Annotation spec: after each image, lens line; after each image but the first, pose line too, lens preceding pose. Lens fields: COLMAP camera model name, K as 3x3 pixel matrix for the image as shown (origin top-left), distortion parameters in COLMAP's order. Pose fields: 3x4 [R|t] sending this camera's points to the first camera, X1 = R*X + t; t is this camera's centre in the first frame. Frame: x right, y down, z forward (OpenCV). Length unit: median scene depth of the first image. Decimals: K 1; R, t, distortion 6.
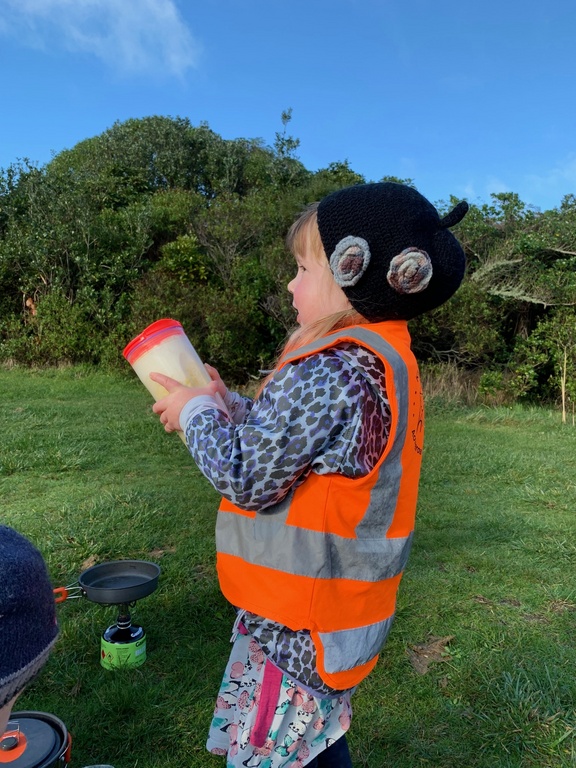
lens RADIAL K [[574.5, 0, 287.4], [0, 574.5, 381.4], [0, 0, 1]] dist [-0.003042, -0.001151]
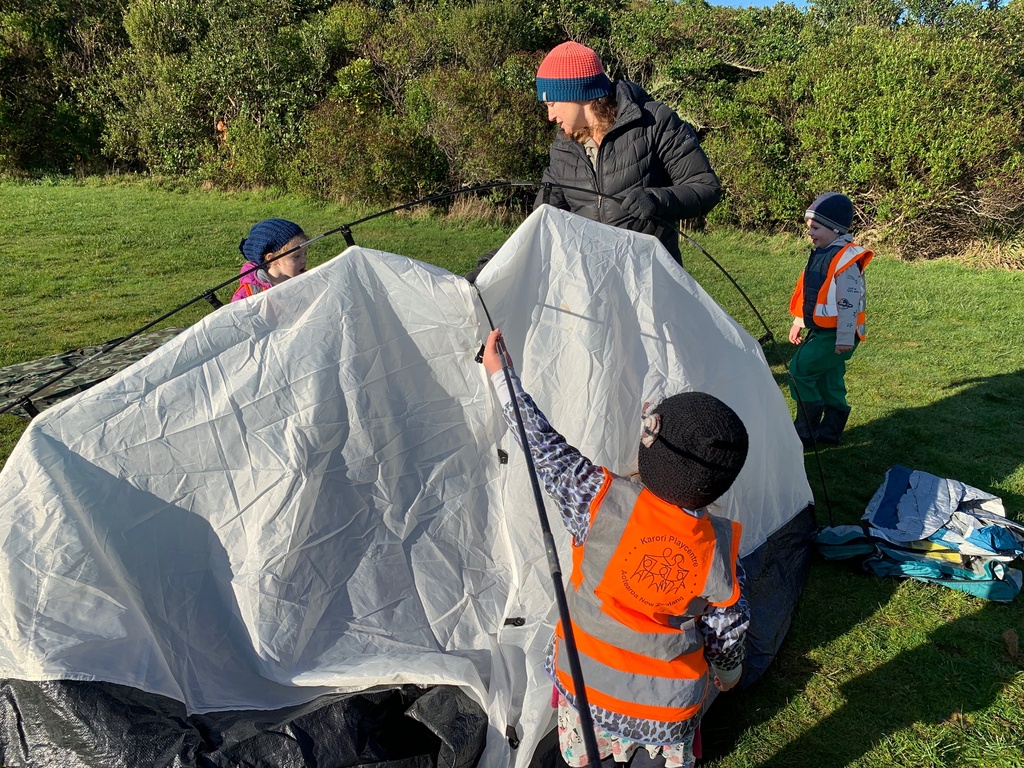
lens RADIAL K [[766.0, 0, 514.6], [0, 766.0, 385.6], [0, 0, 1]] dist [-0.003042, -0.001151]
pose [[0.996302, 0.017779, -0.084065, 0.223579], [0.003516, 0.969105, 0.246622, -0.022203], [0.085852, -0.246006, 0.965459, -0.442847]]
